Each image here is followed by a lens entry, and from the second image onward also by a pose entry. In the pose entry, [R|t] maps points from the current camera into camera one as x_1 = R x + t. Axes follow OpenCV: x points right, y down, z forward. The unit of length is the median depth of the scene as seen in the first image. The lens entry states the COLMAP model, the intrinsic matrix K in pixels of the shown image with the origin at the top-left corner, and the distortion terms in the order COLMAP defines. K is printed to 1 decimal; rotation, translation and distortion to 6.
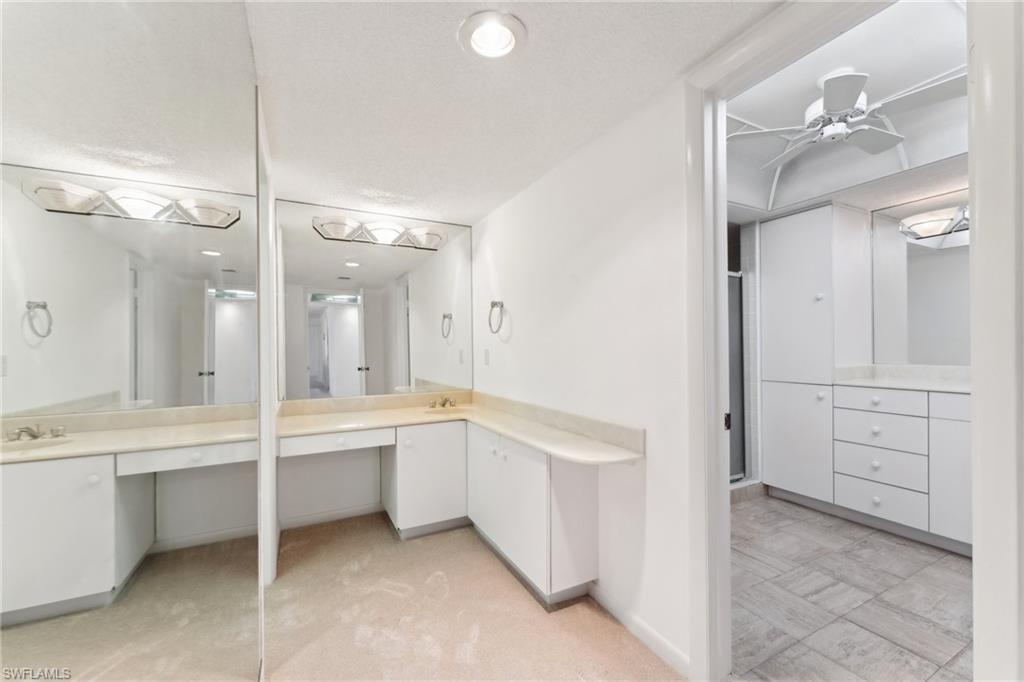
lens RADIAL K [[421.0, 0, 511.2], [0, 421.0, 347.7], [0, 0, 1]] dist [0.000554, -0.000733]
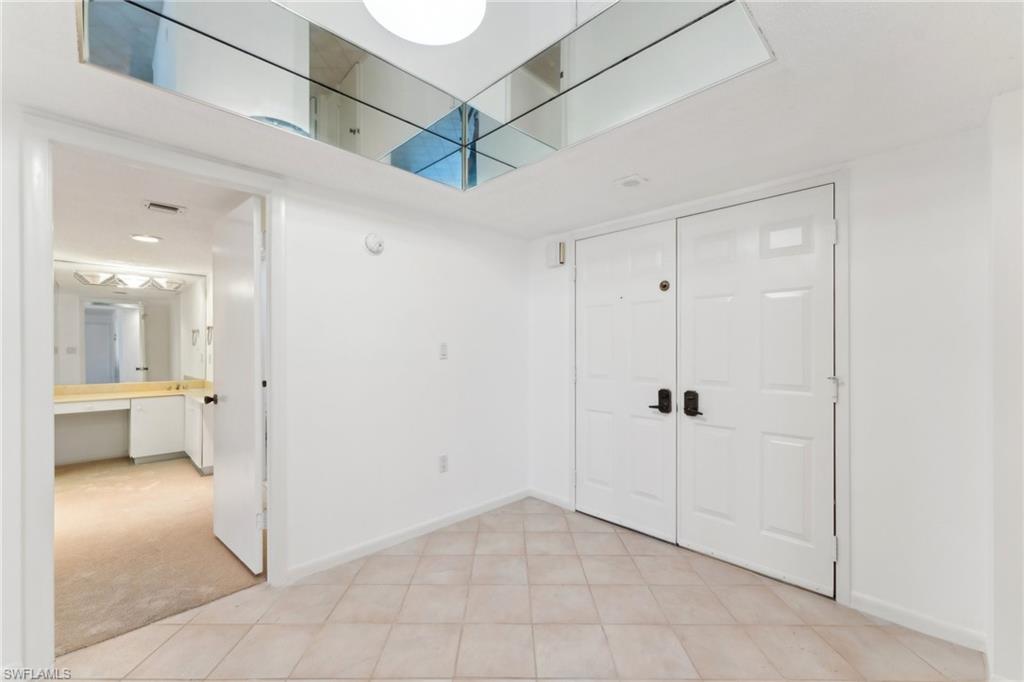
lens RADIAL K [[421.0, 0, 514.8], [0, 421.0, 350.6], [0, 0, 1]] dist [0.000554, -0.000733]
pose [[0.947881, 0.010006, 0.318467, 0.569096], [-0.010317, 0.999947, -0.000711, -0.023216], [-0.318457, -0.002611, 0.947934, -0.976603]]
